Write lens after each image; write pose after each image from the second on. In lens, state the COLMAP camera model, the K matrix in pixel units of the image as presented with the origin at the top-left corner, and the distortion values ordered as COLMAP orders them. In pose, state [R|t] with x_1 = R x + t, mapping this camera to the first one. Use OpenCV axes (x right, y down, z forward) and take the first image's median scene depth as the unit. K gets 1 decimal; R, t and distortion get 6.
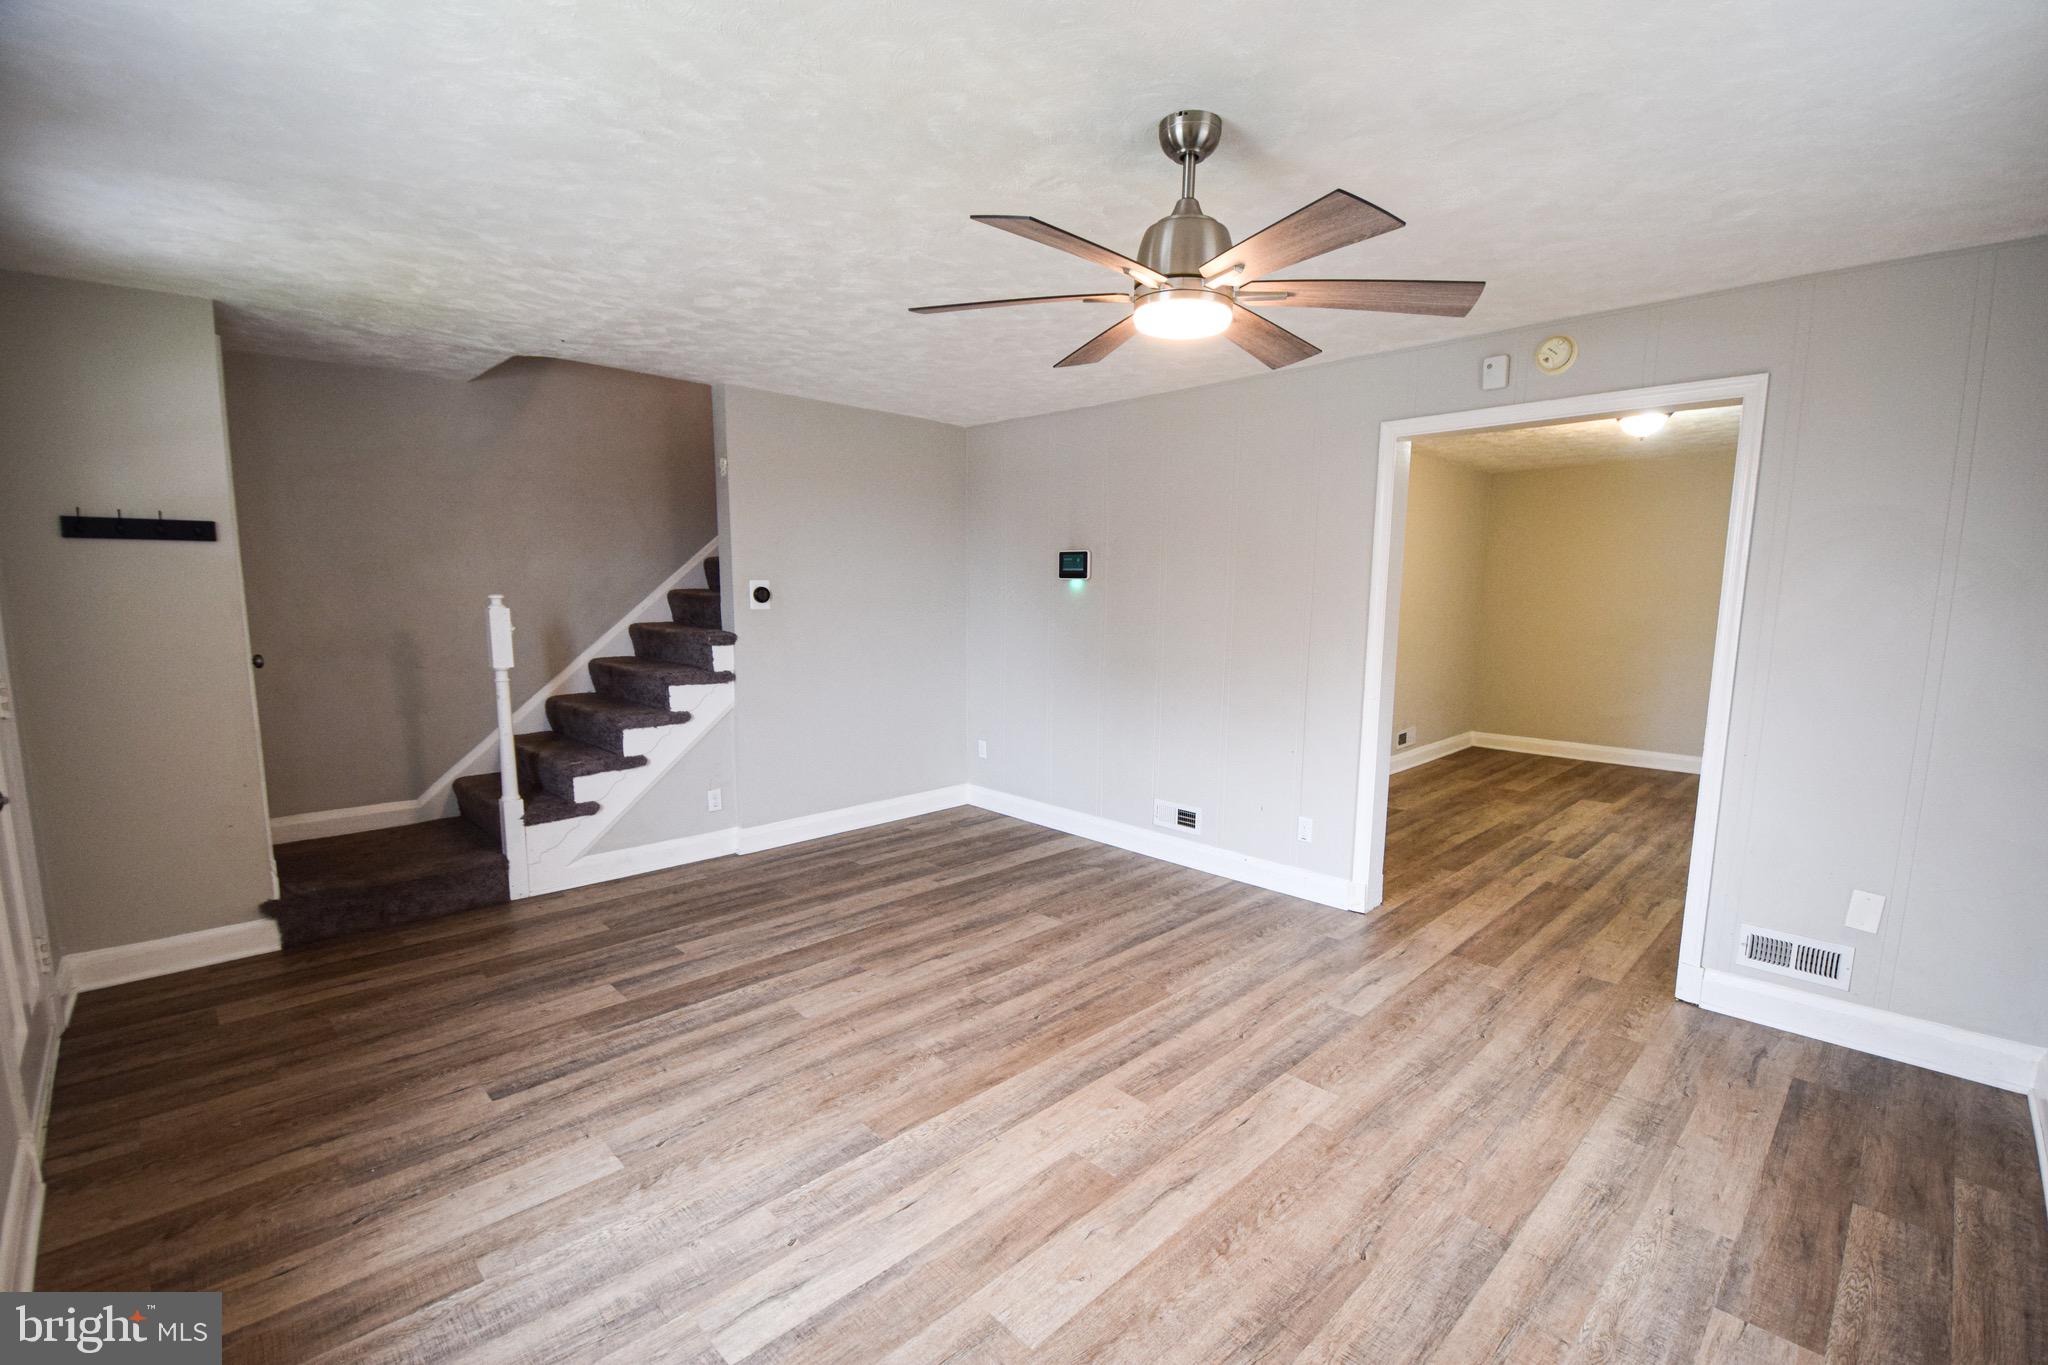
lens RADIAL K [[903.0, 0, 1049.0], [0, 903.0, 722.4], [0, 0, 1]] dist [0.009749, -0.018917]
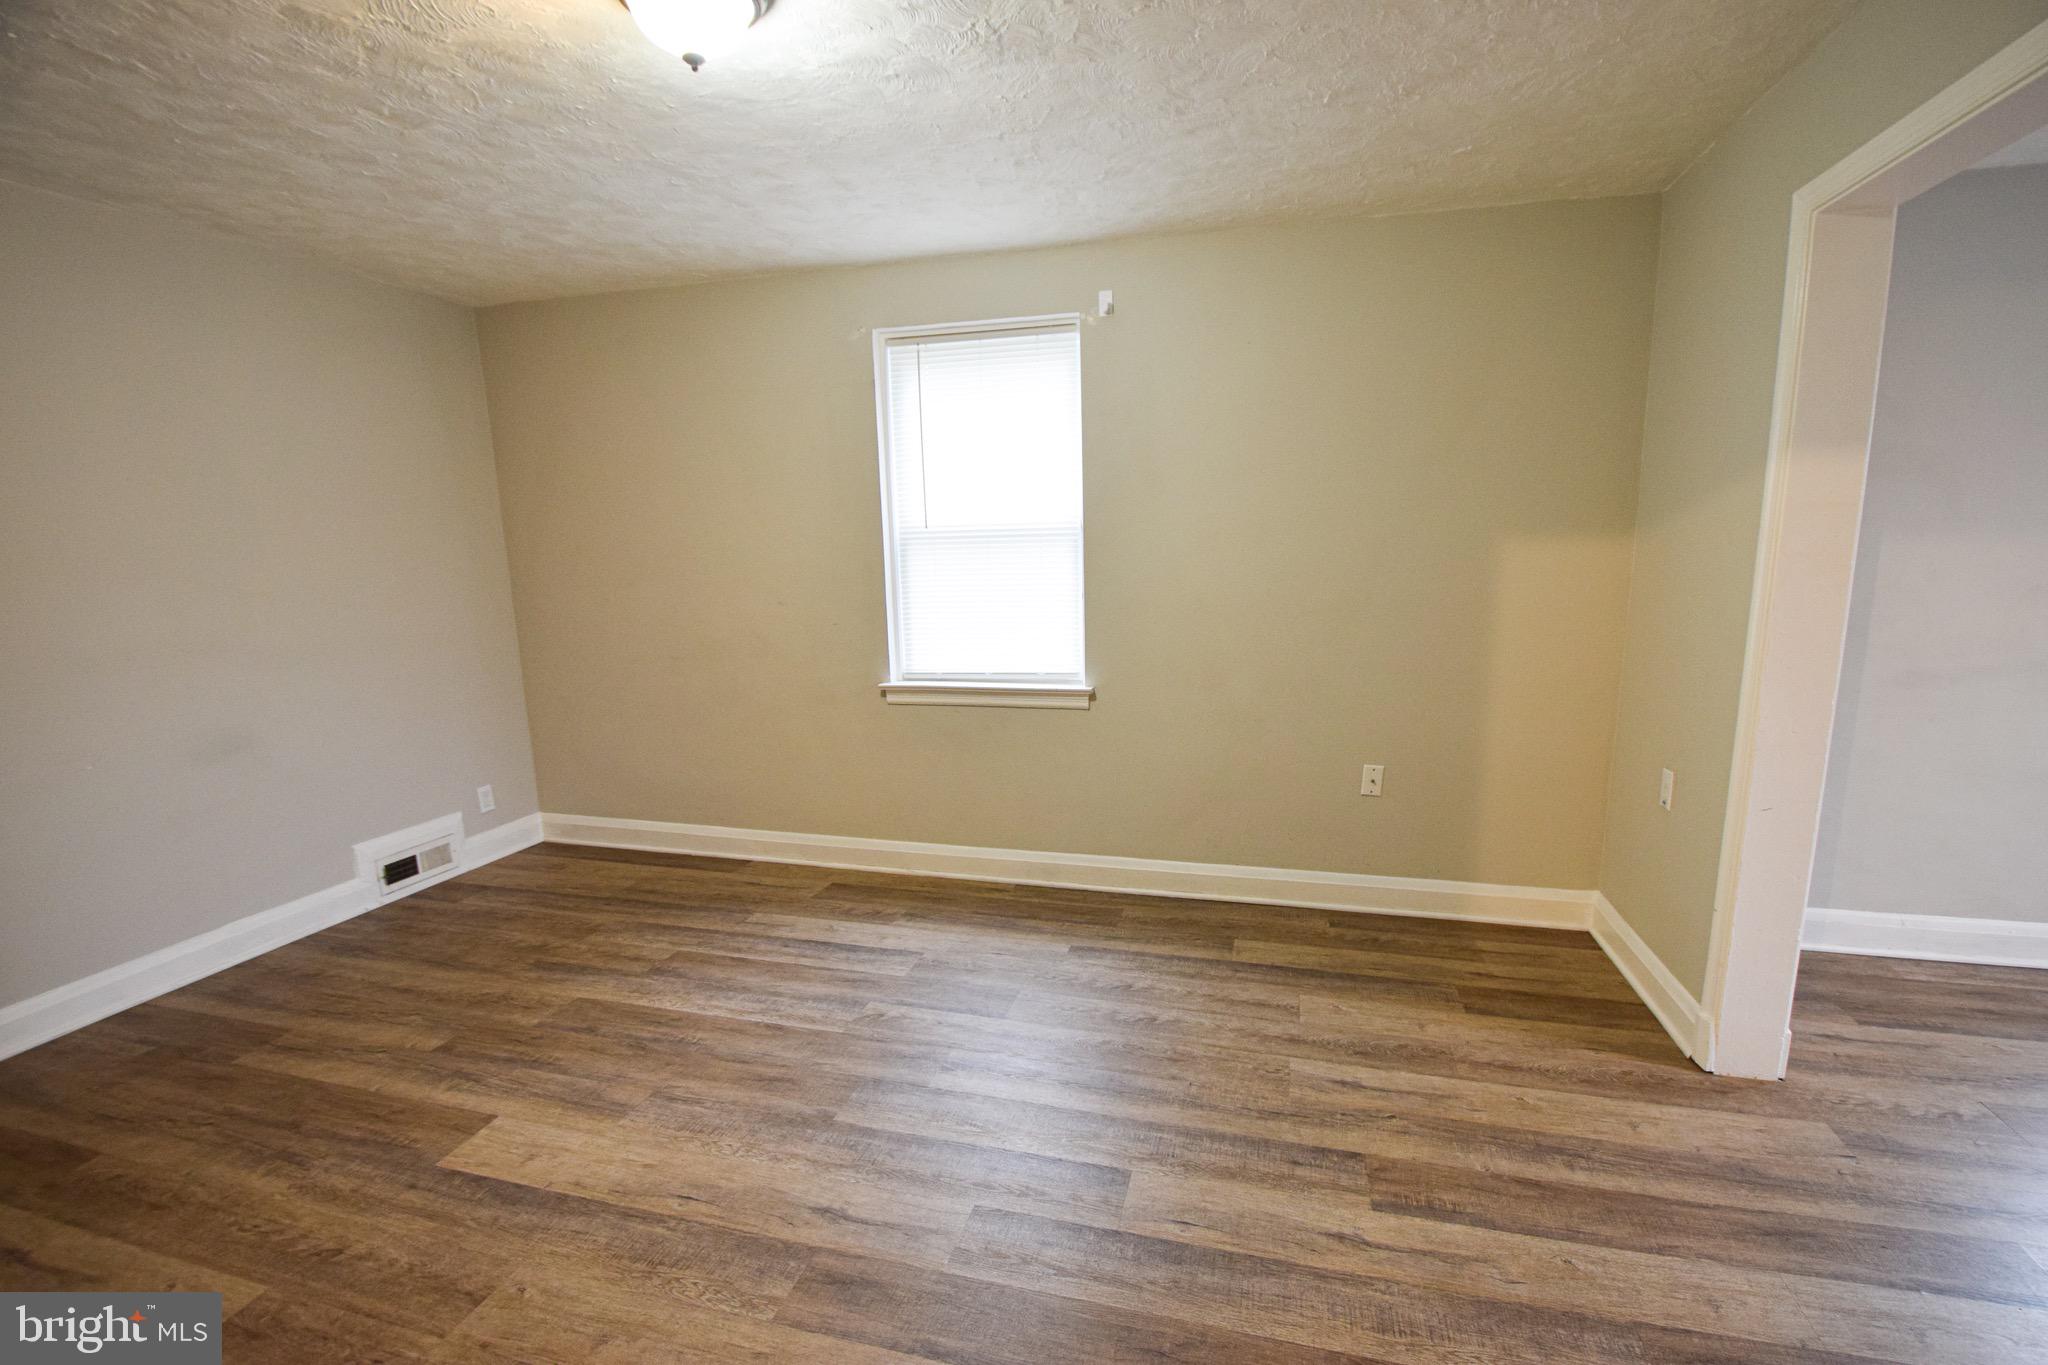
lens RADIAL K [[891.6, 0, 1044.8], [0, 891.6, 724.0], [0, 0, 1]] dist [0.010769, -0.019080]
pose [[-0.493389, -0.168645, 0.853303, 0.397679], [0.146480, 0.950903, 0.272630, -0.227747], [-0.857386, 0.259504, -0.444462, 1.624914]]
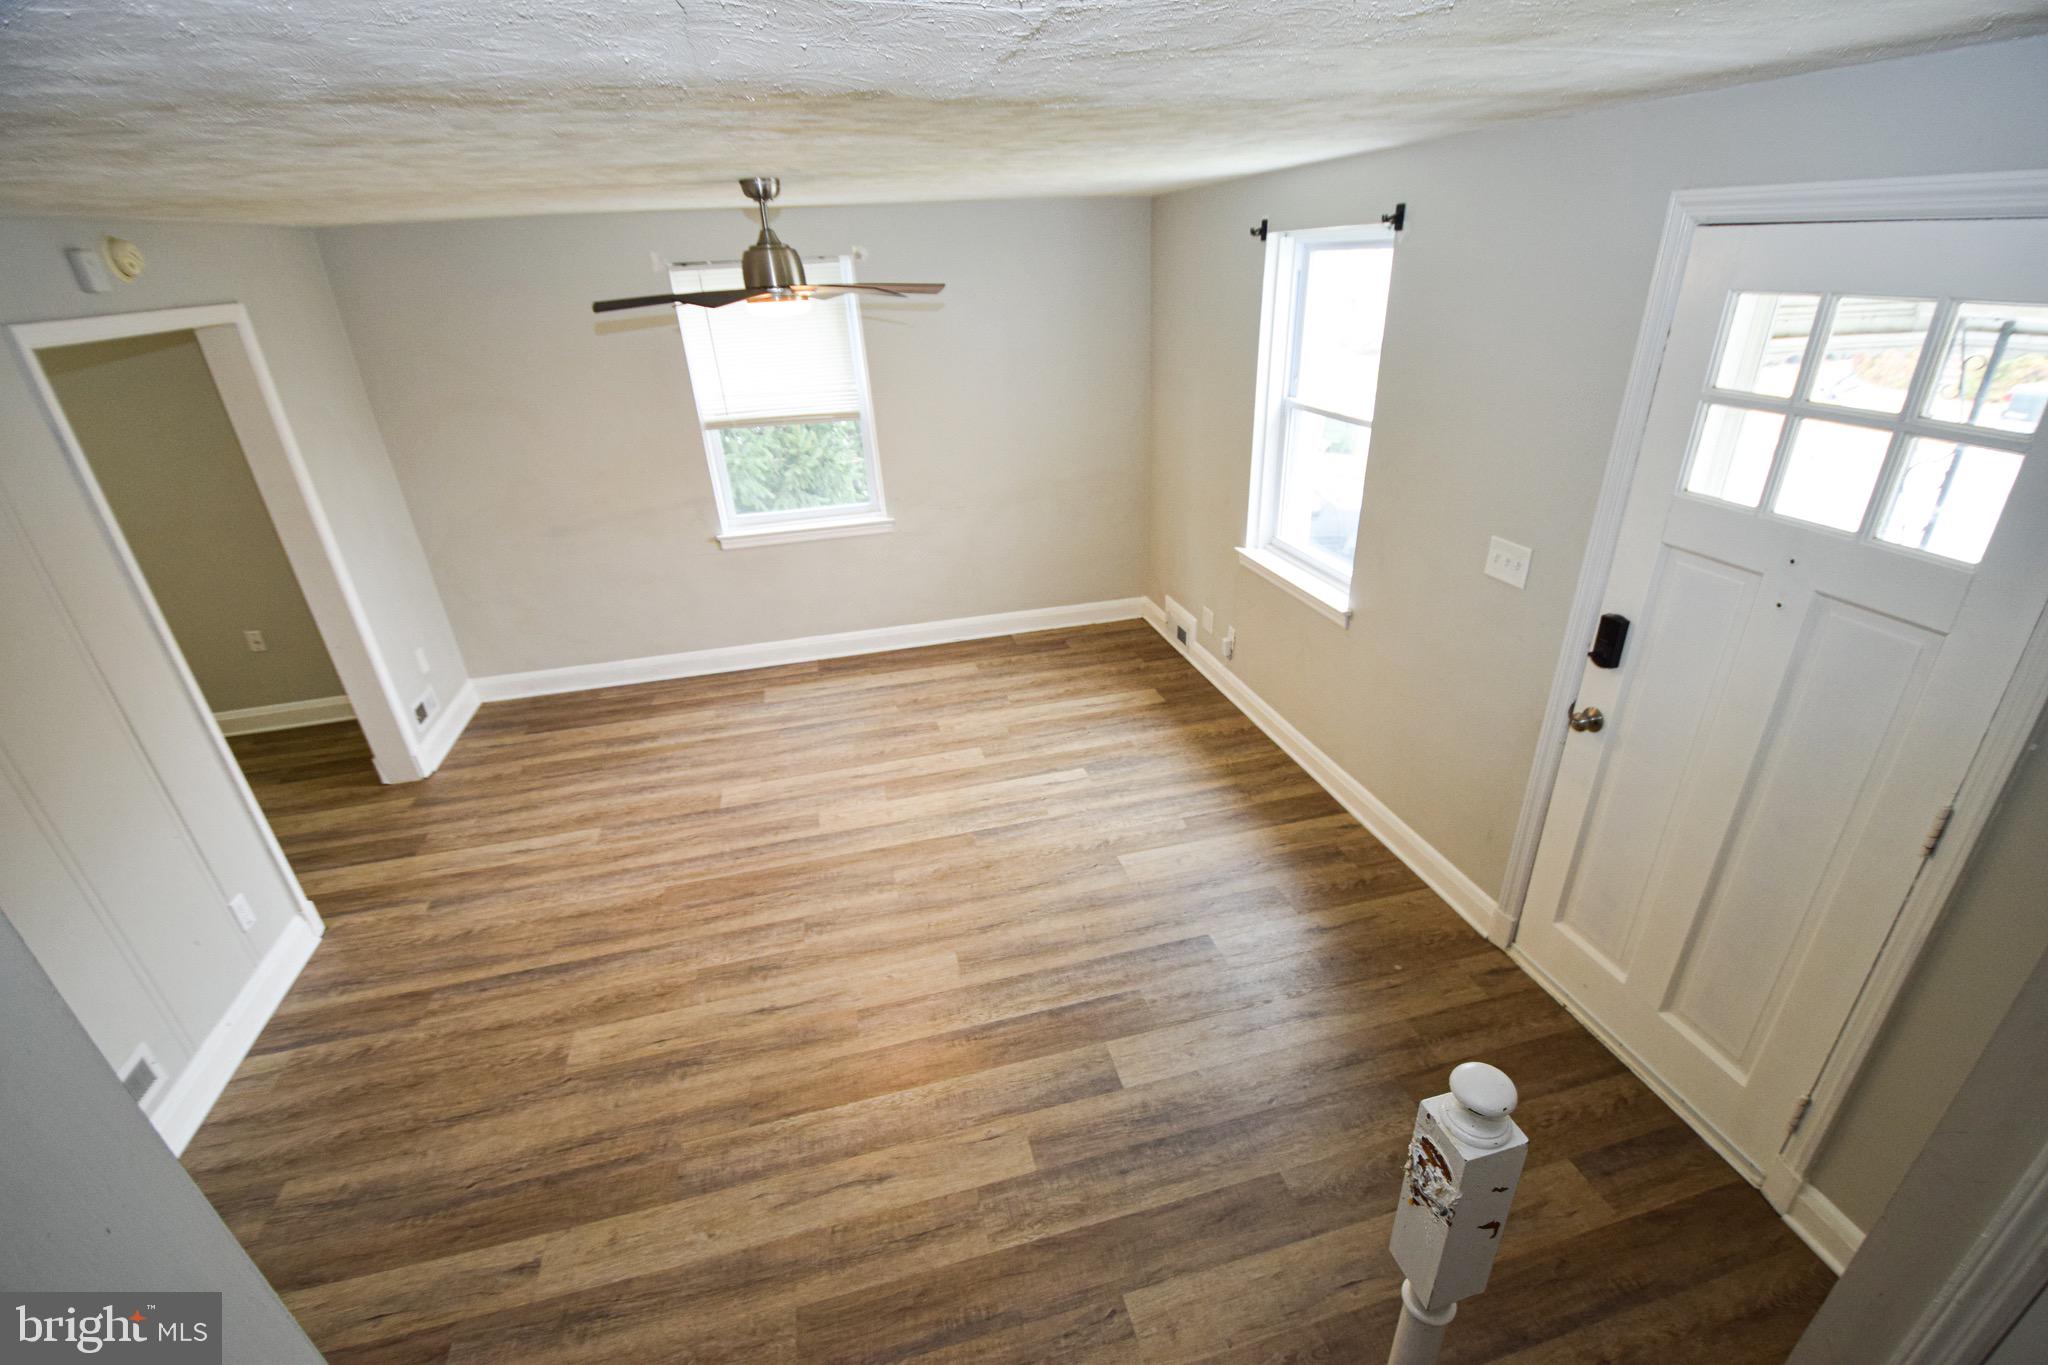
lens RADIAL K [[889.4, 0, 1051.1], [0, 889.4, 720.1], [0, 0, 1]] dist [0.013899, -0.021668]
pose [[-0.865658, -0.207954, 0.455403, -0.680483], [0.104834, 0.814185, 0.571063, -0.412146], [-0.489537, 0.542087, -0.683005, 1.314759]]
